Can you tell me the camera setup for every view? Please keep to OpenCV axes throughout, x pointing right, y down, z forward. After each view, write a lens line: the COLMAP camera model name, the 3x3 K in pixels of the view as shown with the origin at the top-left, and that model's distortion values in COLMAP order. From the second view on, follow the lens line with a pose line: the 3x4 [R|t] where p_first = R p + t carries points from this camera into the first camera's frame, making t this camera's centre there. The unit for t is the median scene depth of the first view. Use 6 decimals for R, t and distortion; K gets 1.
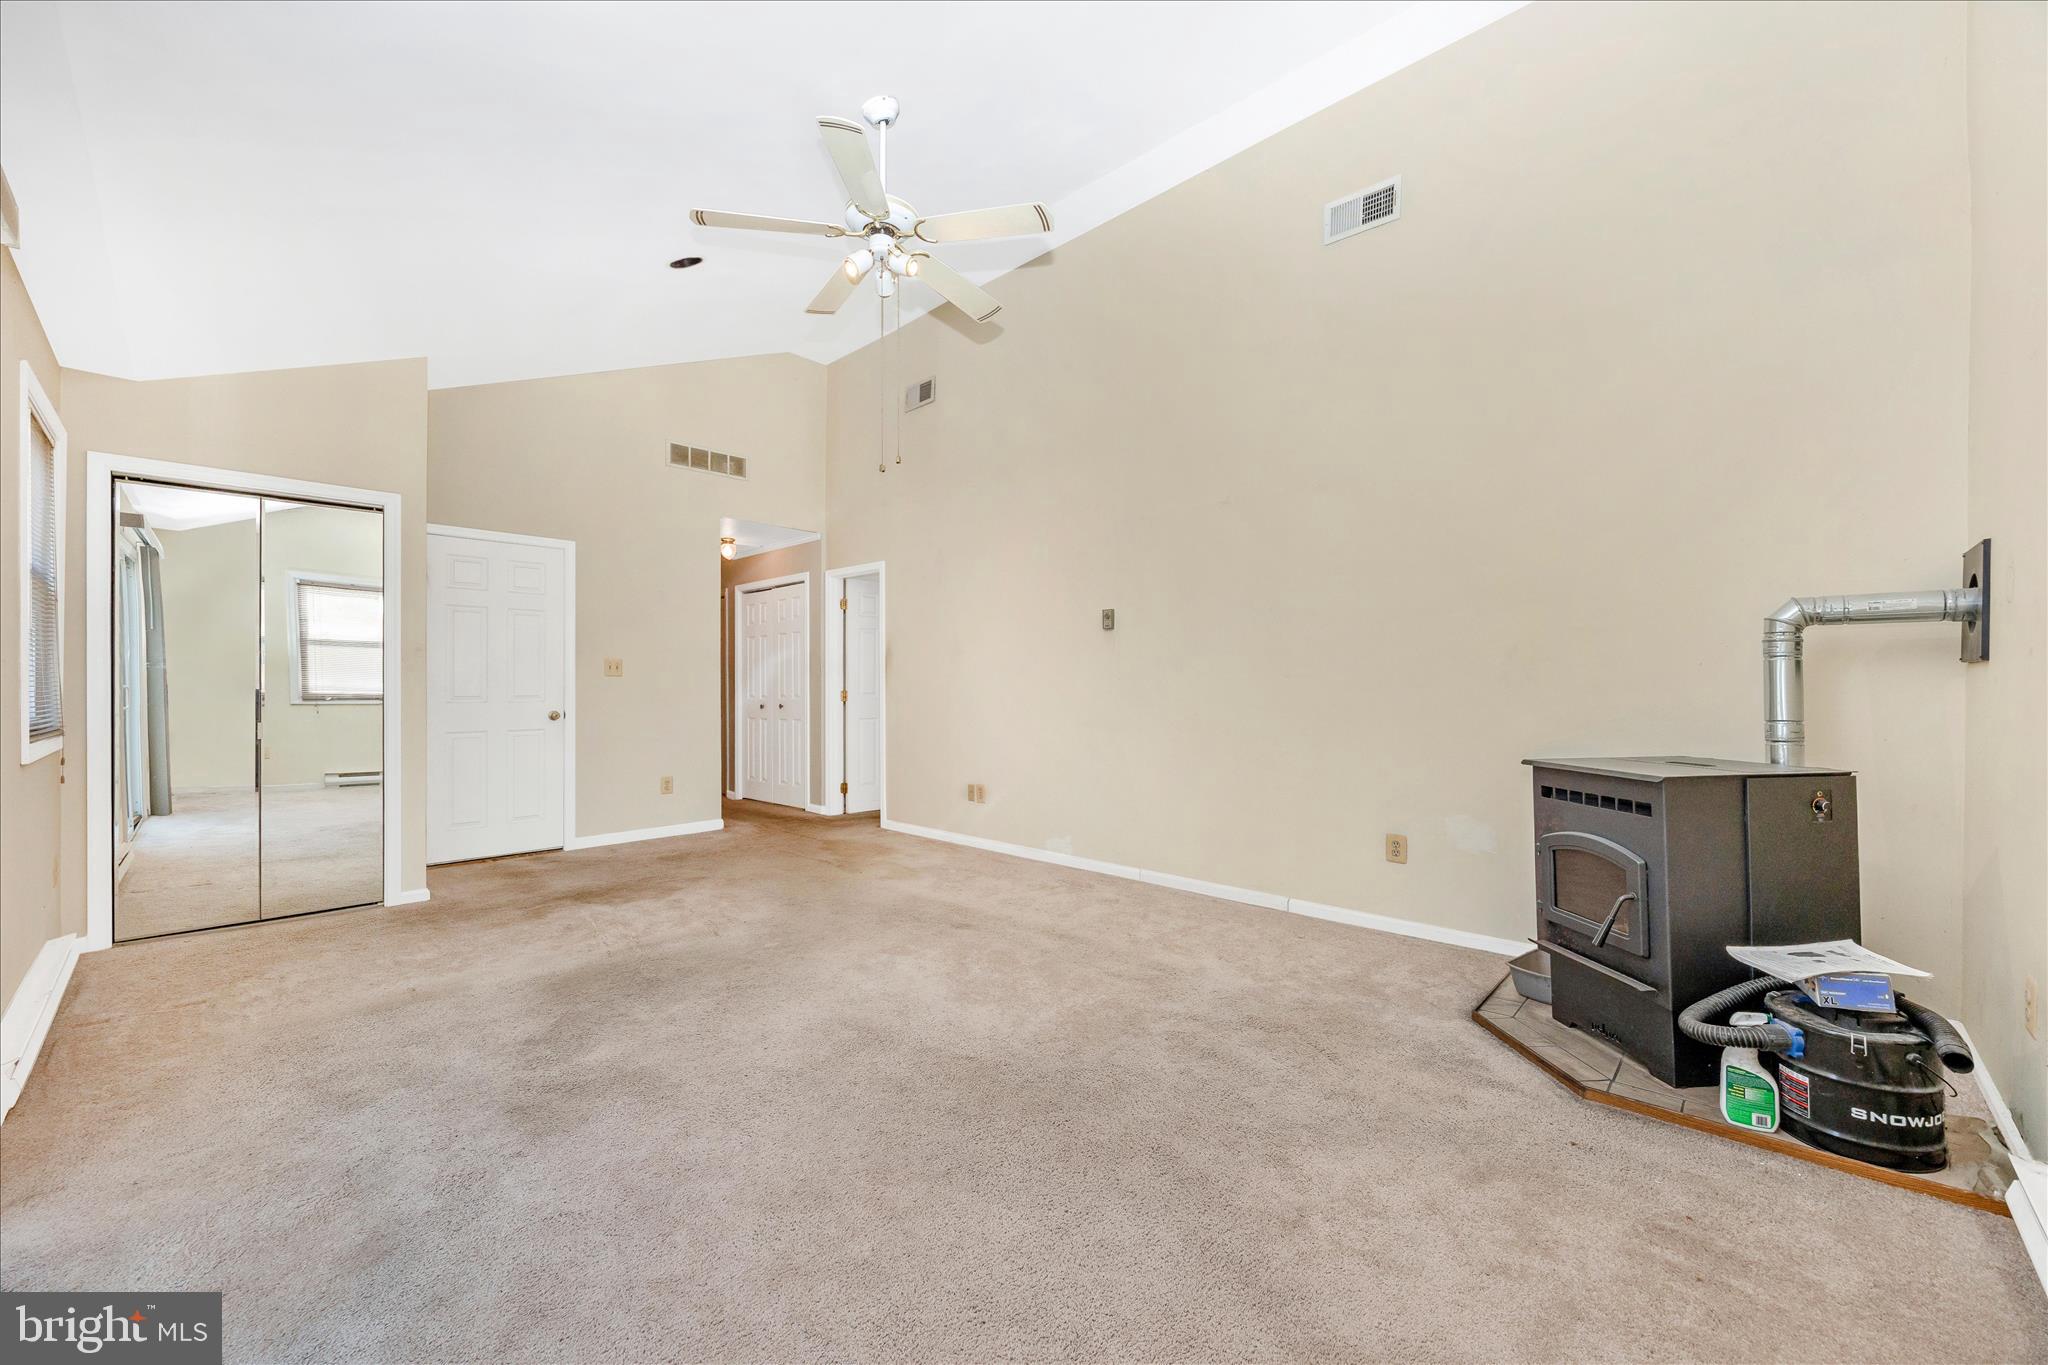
lens RADIAL K [[785.8, 0, 1047.6], [0, 785.8, 672.6], [0, 0, 1]] dist [-0.010289, 0.000614]
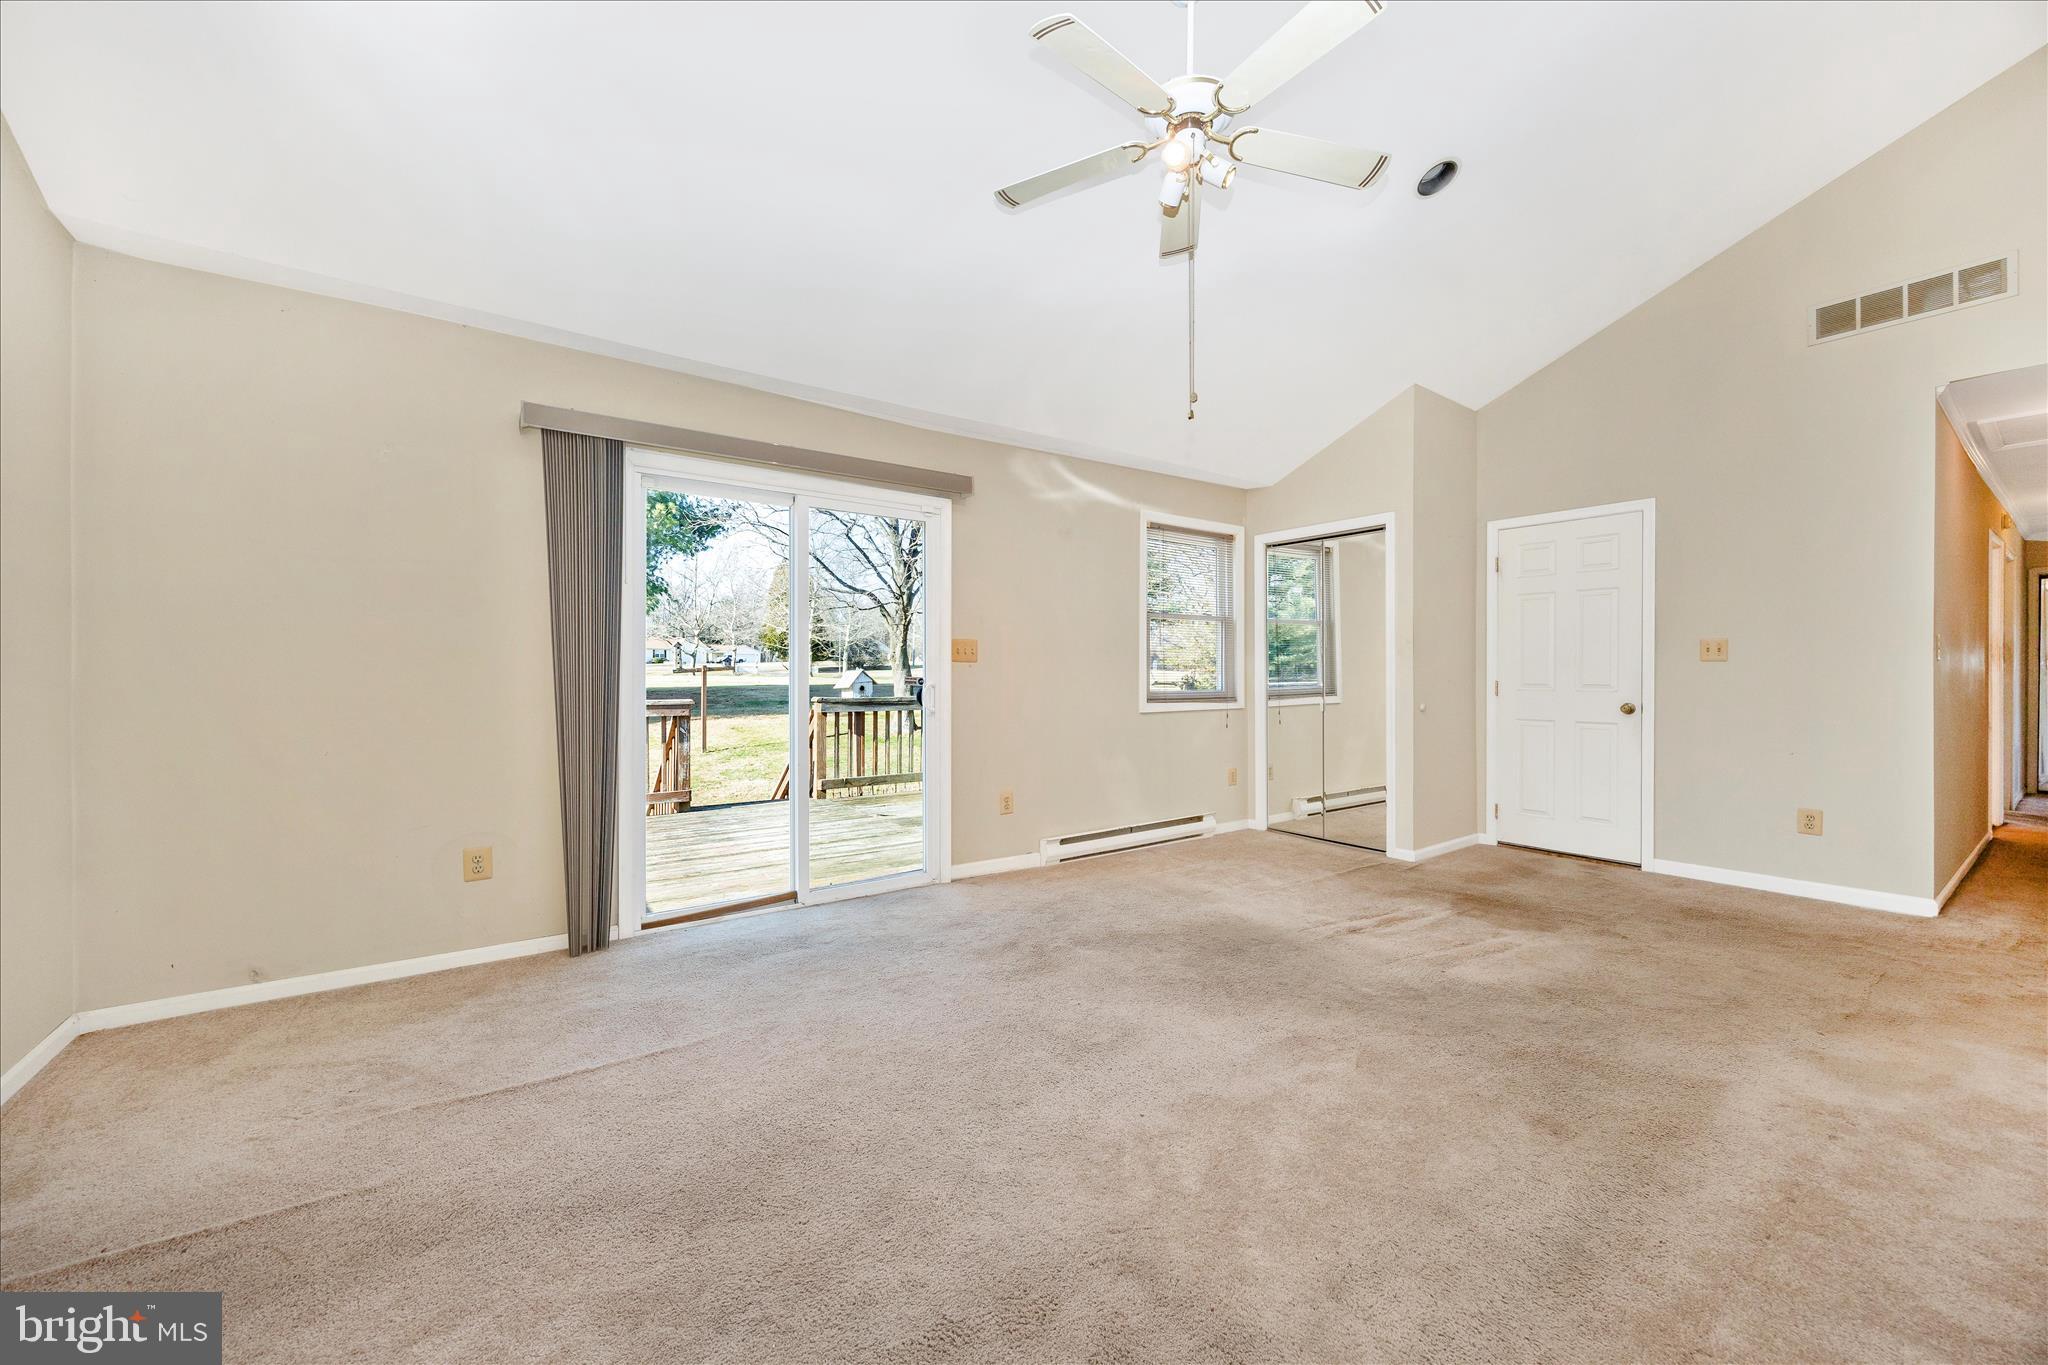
lens RADIAL K [[785.8, 0, 1029.8], [0, 785.8, 668.9], [0, 0, 1]] dist [-0.010289, 0.000614]
pose [[-0.205445, -0.001882, -0.978667, 0.476933], [0.015699, 0.999863, -0.005219, 0.008374], [0.978543, -0.016436, -0.205387, 0.755037]]
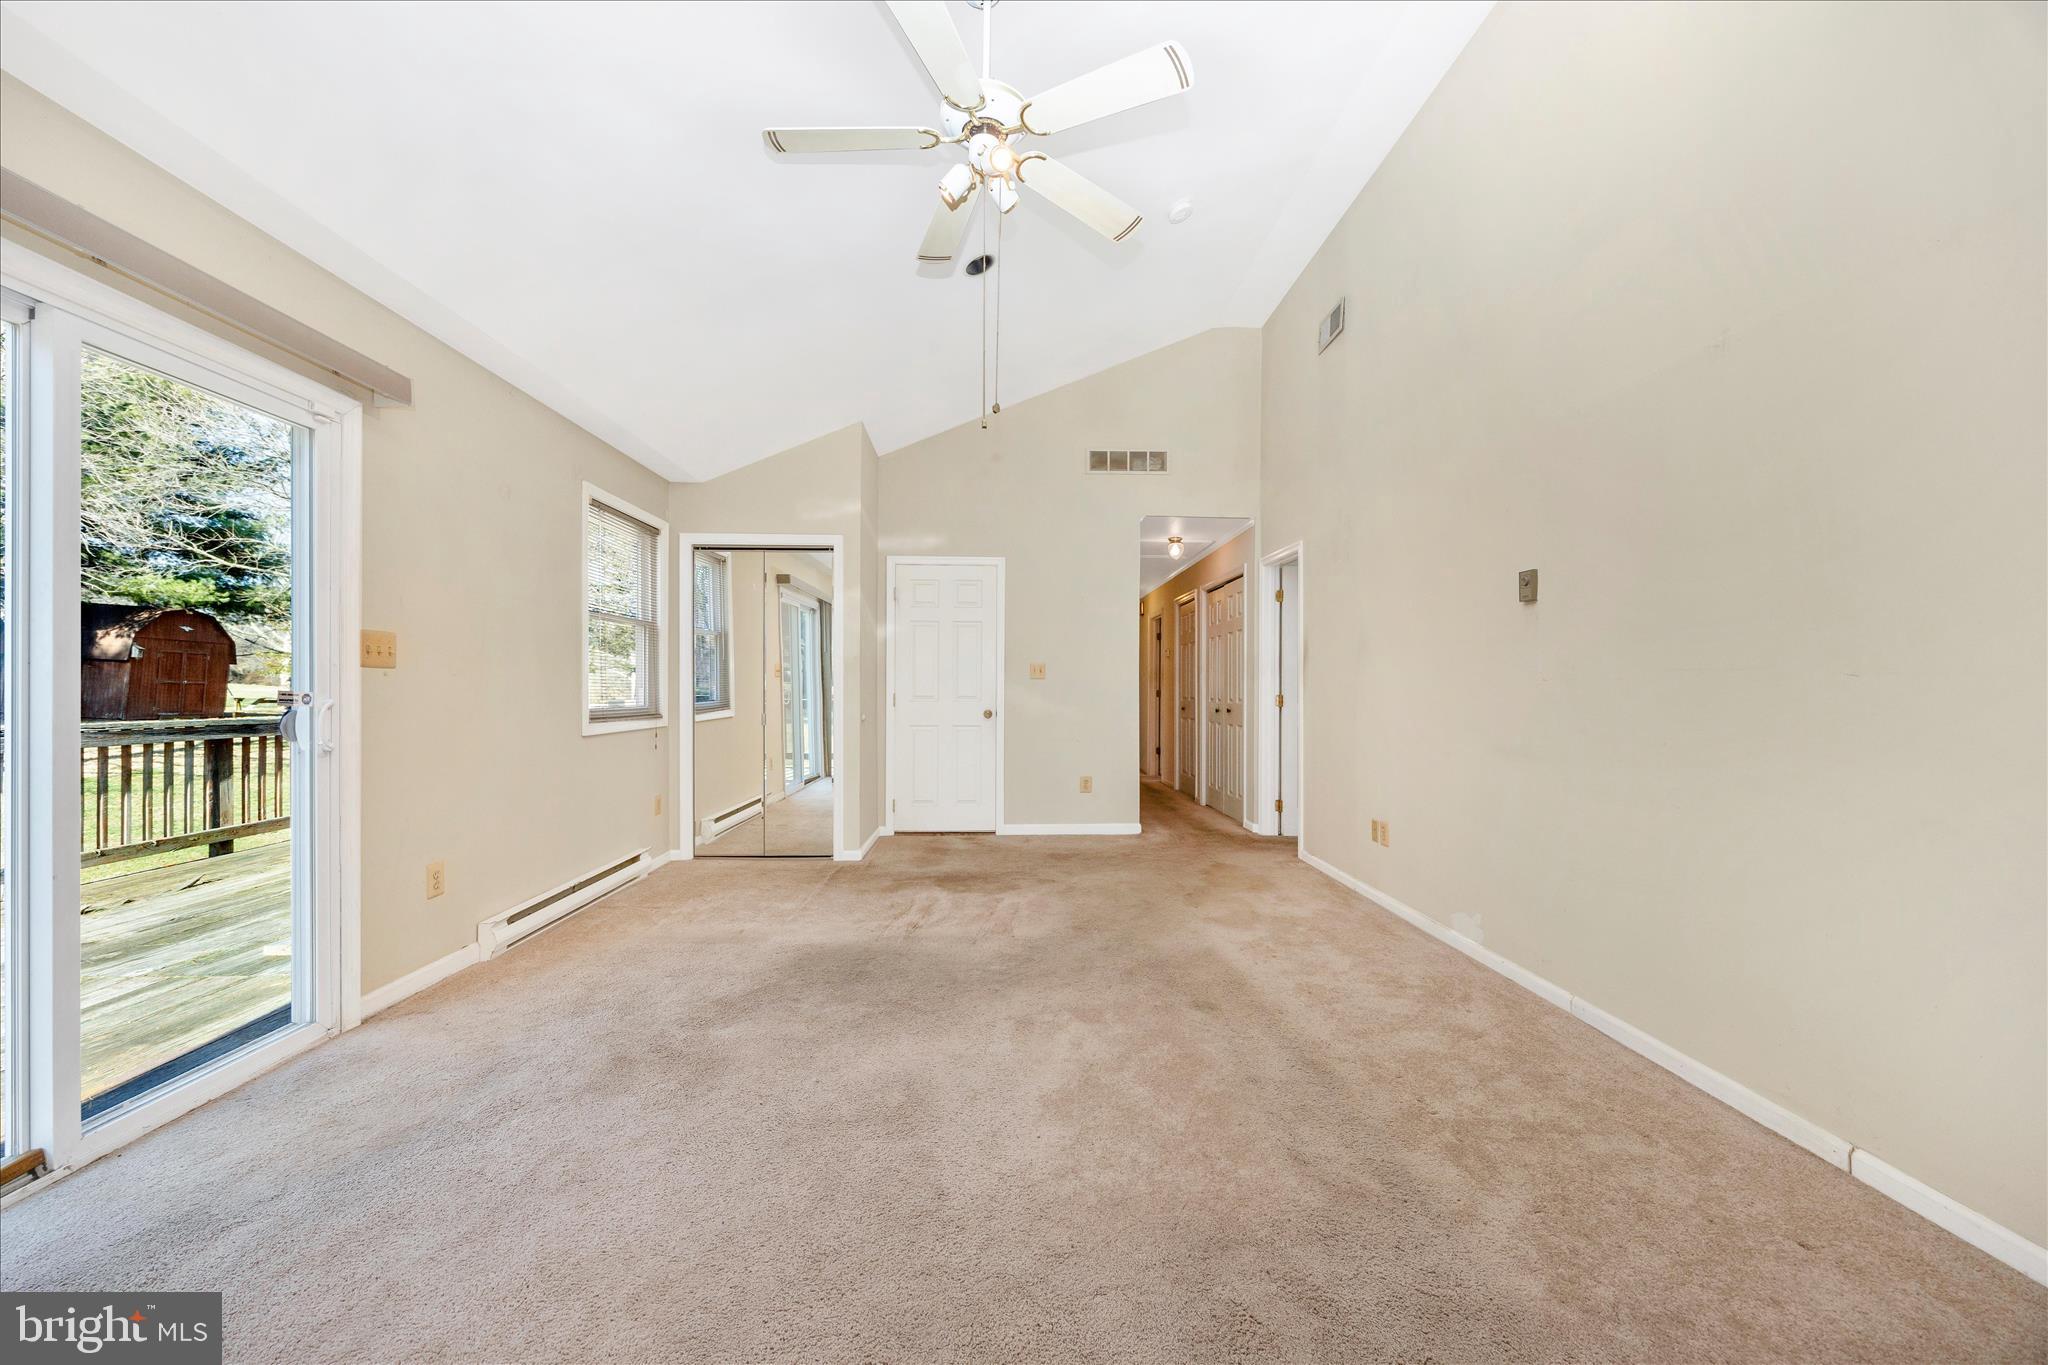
lens RADIAL K [[785.8, 0, 1033.4], [0, 785.8, 683.9], [0, 0, 1]] dist [-0.010289, 0.000614]
pose [[0.707609, 0.001242, -0.706603, 0.304644], [0.006523, 0.999944, 0.008289, 0.003818], [0.706574, -0.010474, 0.707561, 0.344496]]
